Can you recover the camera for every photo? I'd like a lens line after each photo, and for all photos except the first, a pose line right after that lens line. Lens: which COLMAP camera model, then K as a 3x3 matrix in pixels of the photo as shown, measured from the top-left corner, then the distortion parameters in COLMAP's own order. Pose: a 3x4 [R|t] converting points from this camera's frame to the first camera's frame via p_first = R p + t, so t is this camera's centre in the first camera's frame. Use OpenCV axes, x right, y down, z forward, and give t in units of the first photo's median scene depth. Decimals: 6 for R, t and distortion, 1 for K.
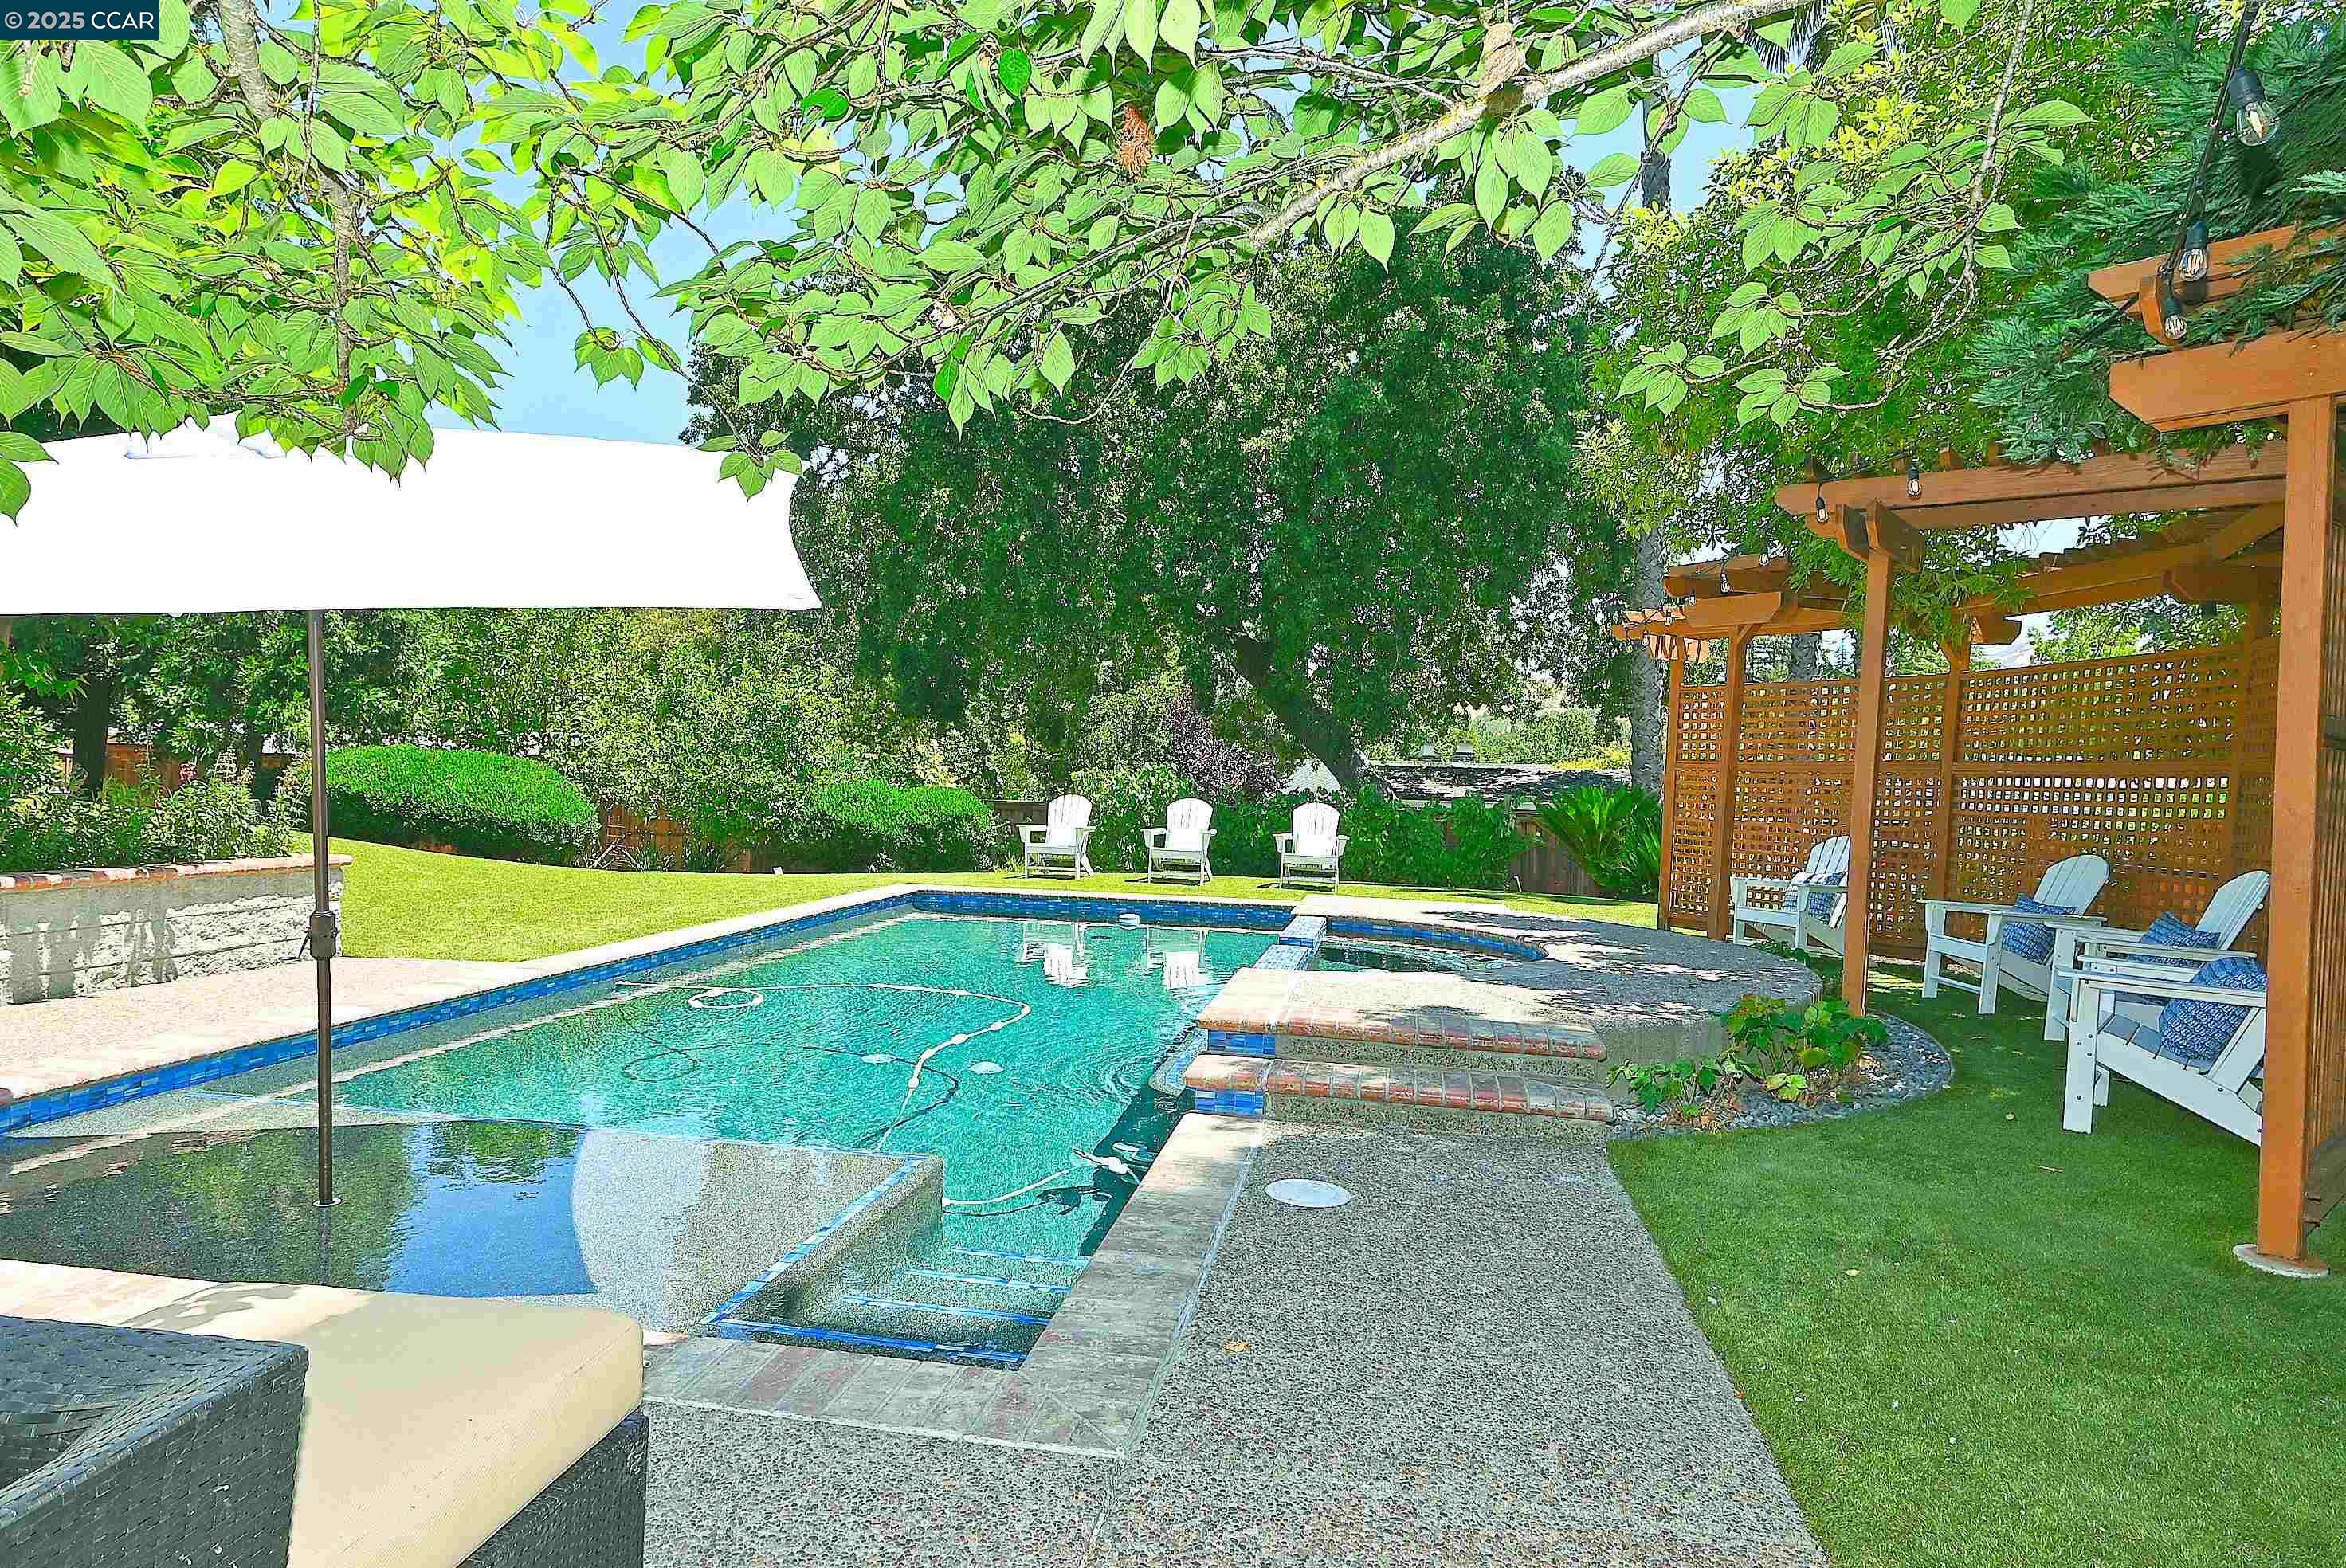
lens RADIAL K [[1372.9, 0, 1160.7], [0, 1372.9, 795.2], [0, 0, 1]] dist [0.000852, -0.000367]
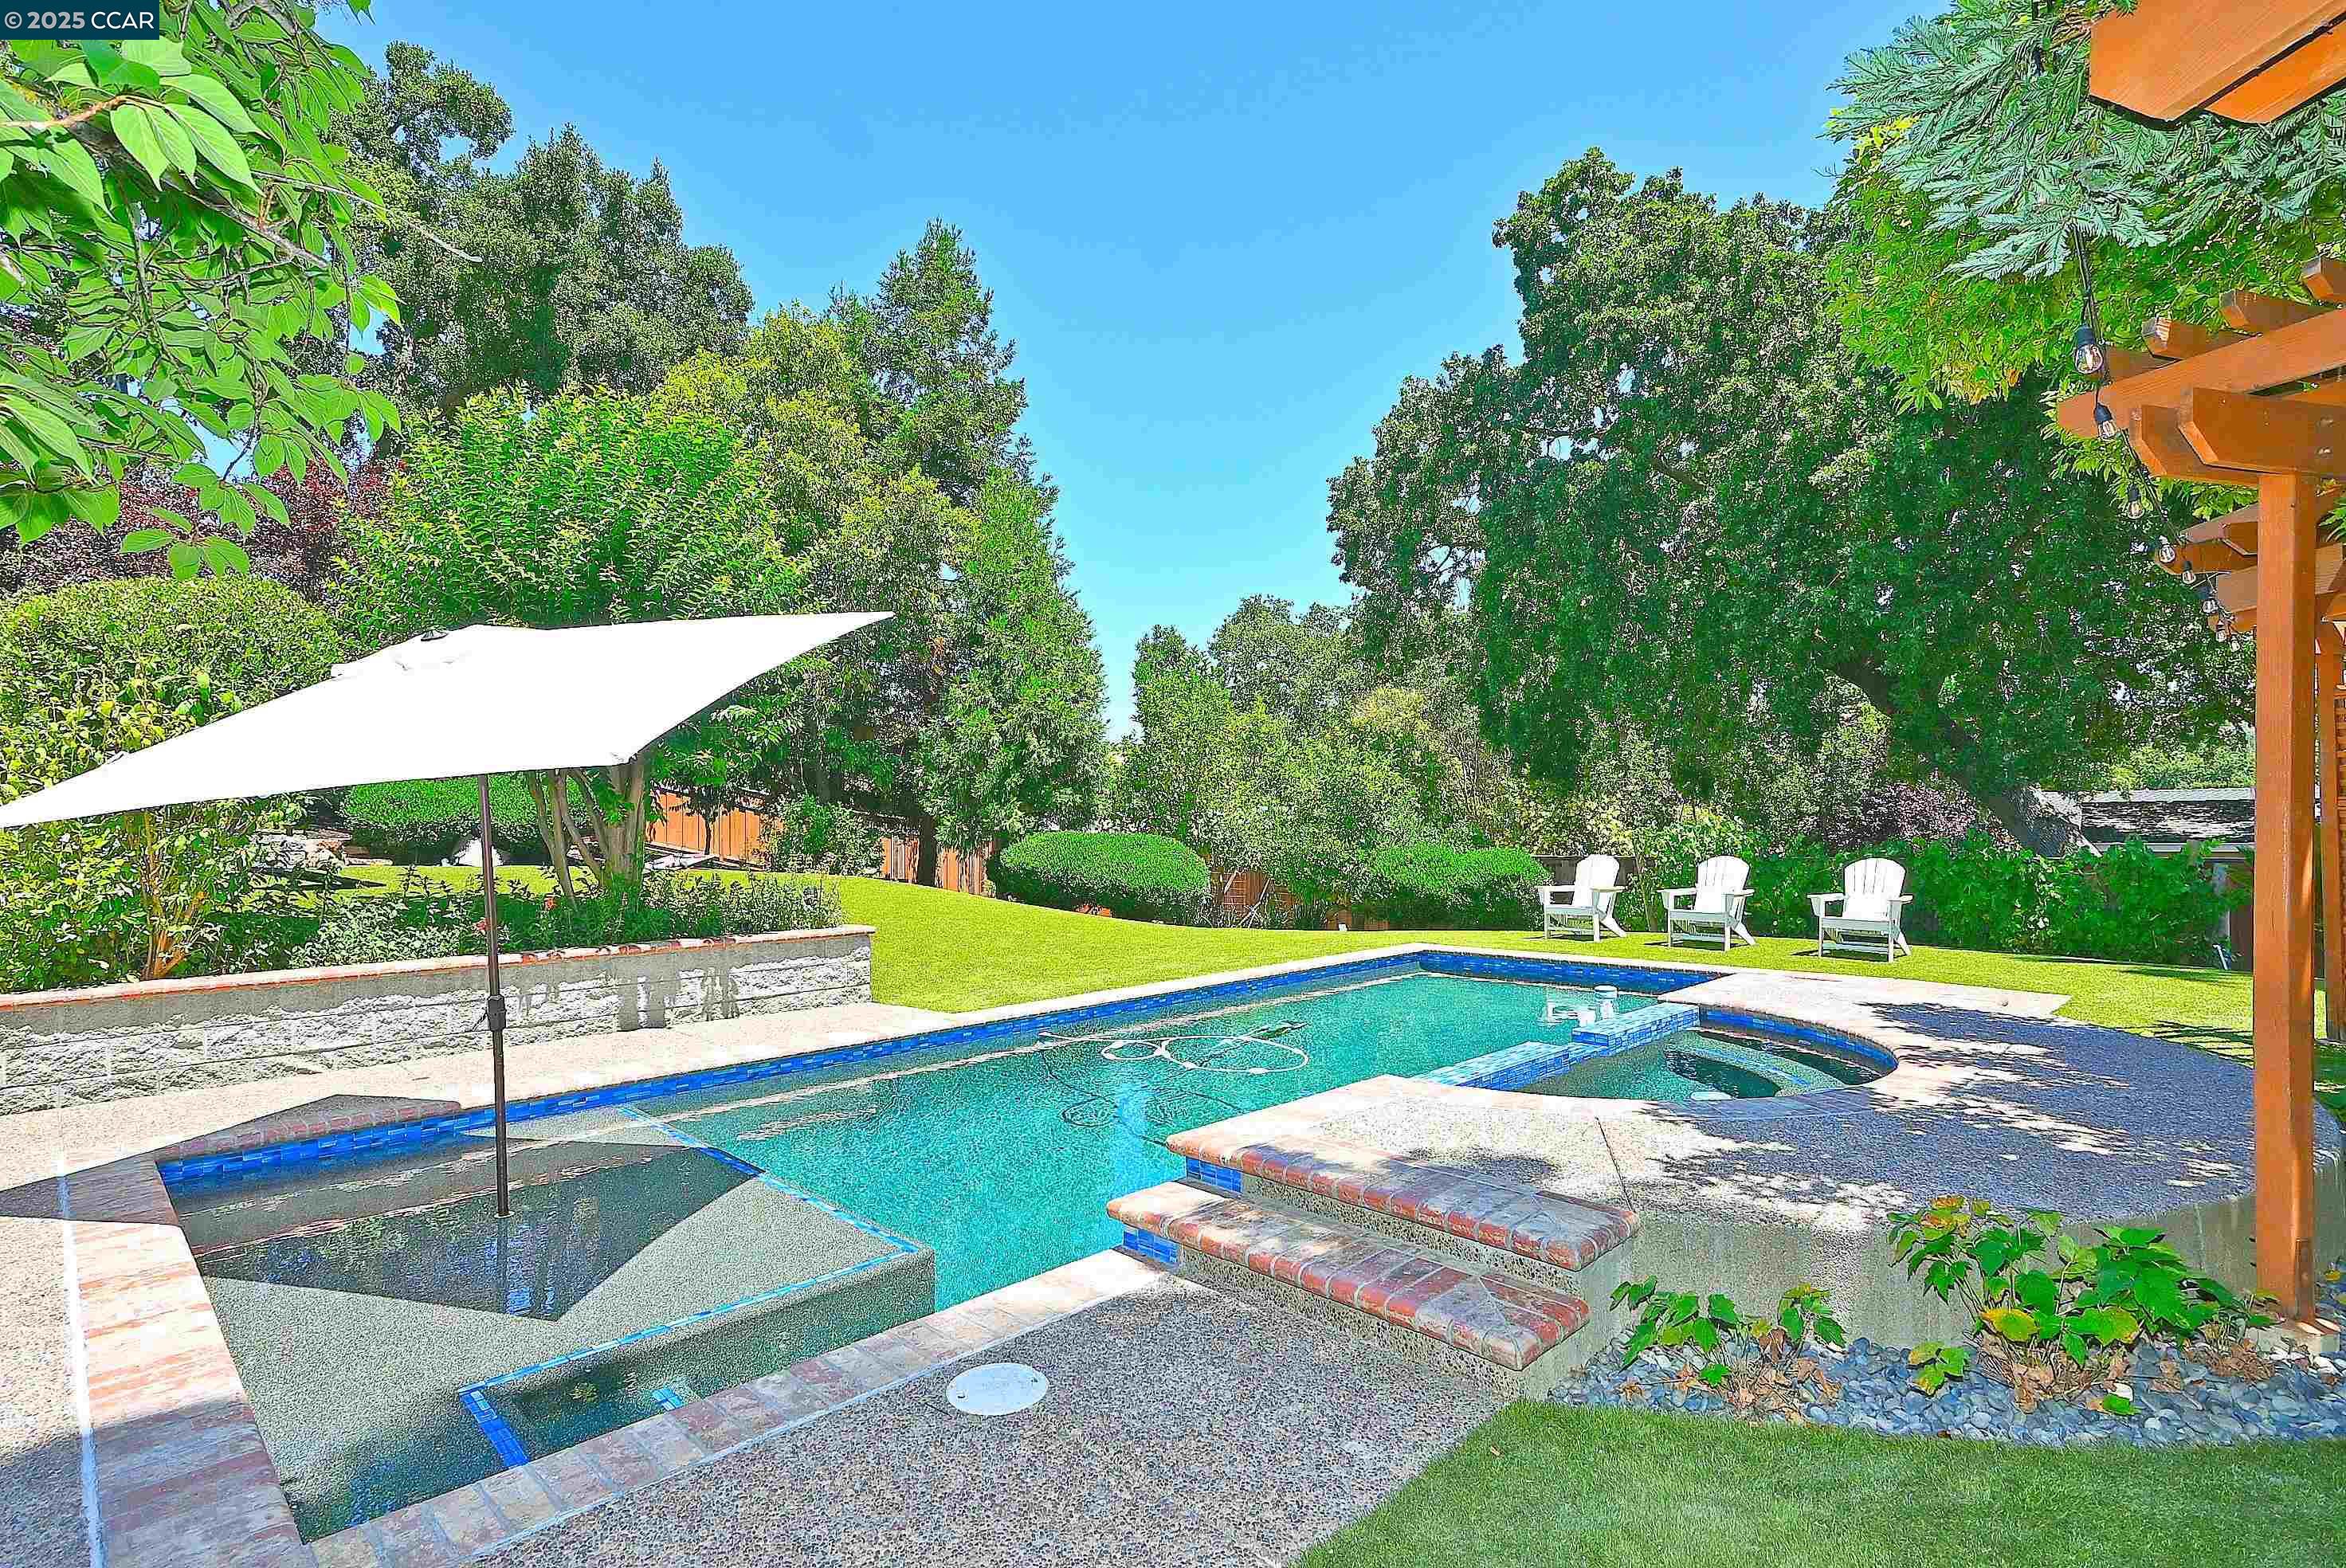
lens RADIAL K [[1170.2, 0, 1172.4], [0, 1170.2, 796.2], [0, 0, 1]] dist [-0.004403, 0.000520]
pose [[0.816565, -0.053459, -0.574772, 0.183539], [0.029652, 0.998273, -0.050723, -0.009692], [0.576491, 0.024375, 0.816740, 0.136729]]
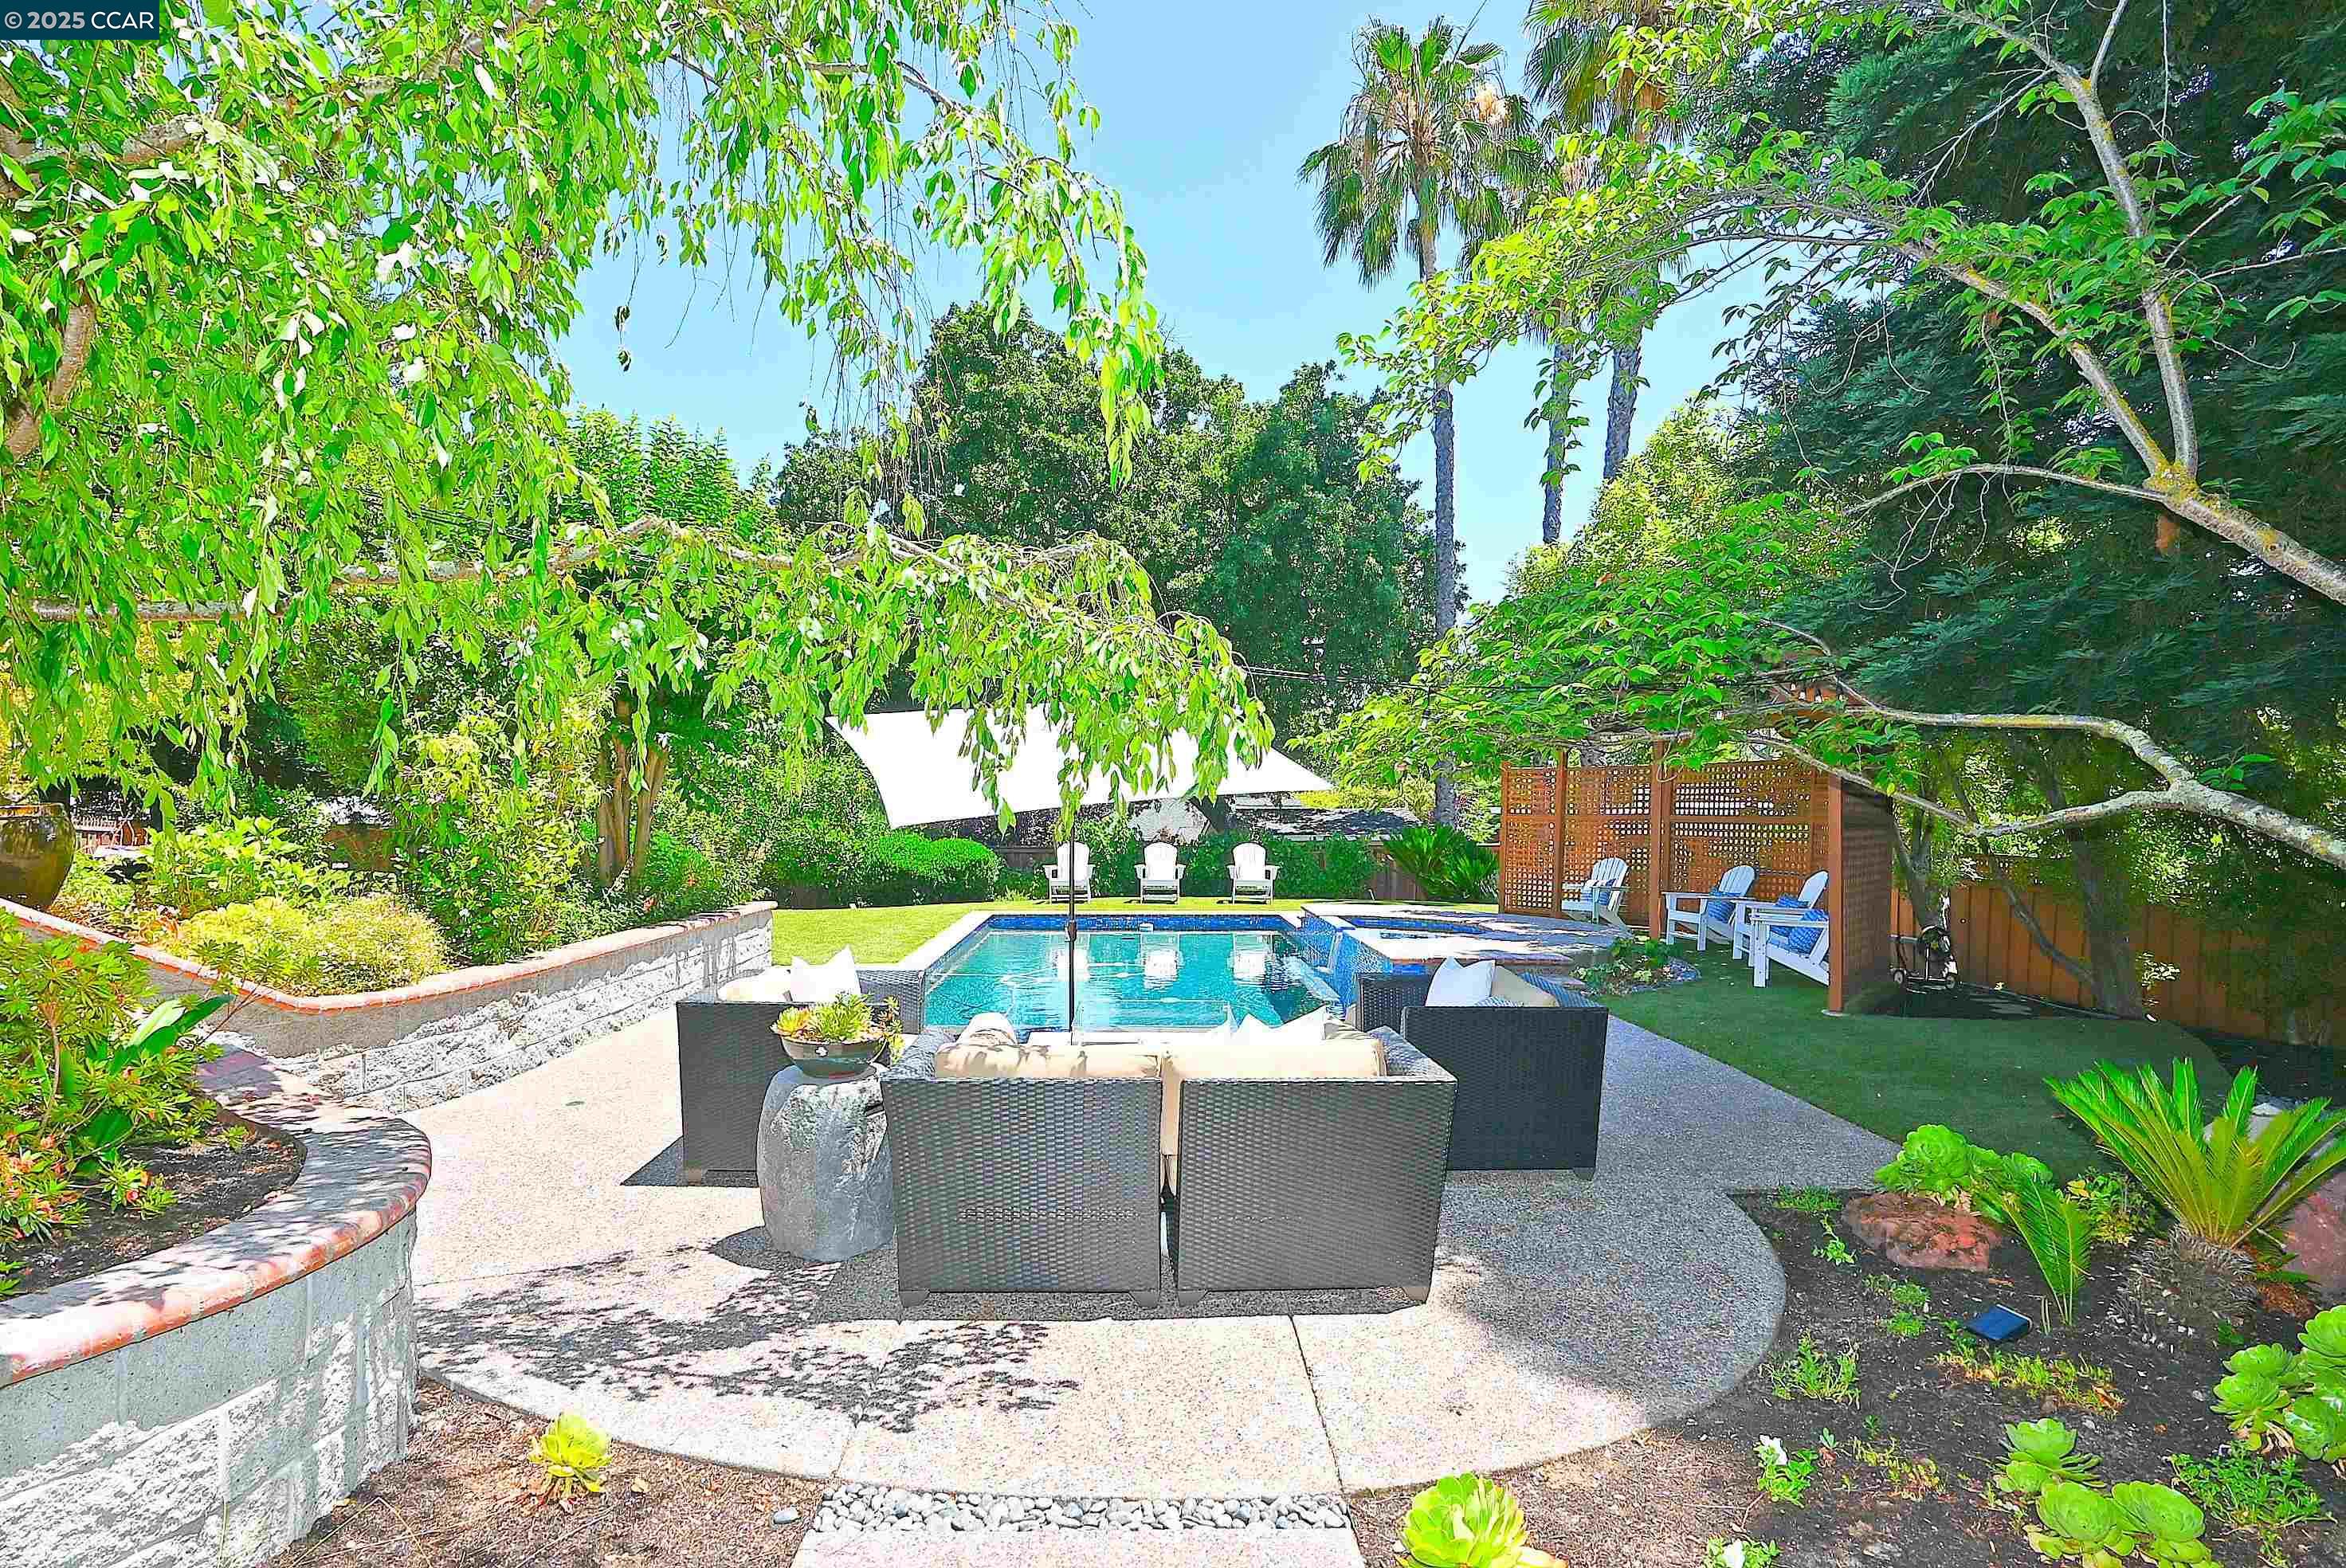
lens RADIAL K [[1272.2, 0, 1177.3], [0, 1272.2, 787.6], [0, 0, 1]] dist [-0.000998, -0.000027]
pose [[0.978386, -0.021417, 0.205674, -0.240192], [0.027327, 0.999290, -0.025938, -0.020973], [-0.204972, 0.030998, 0.978277, -0.299953]]
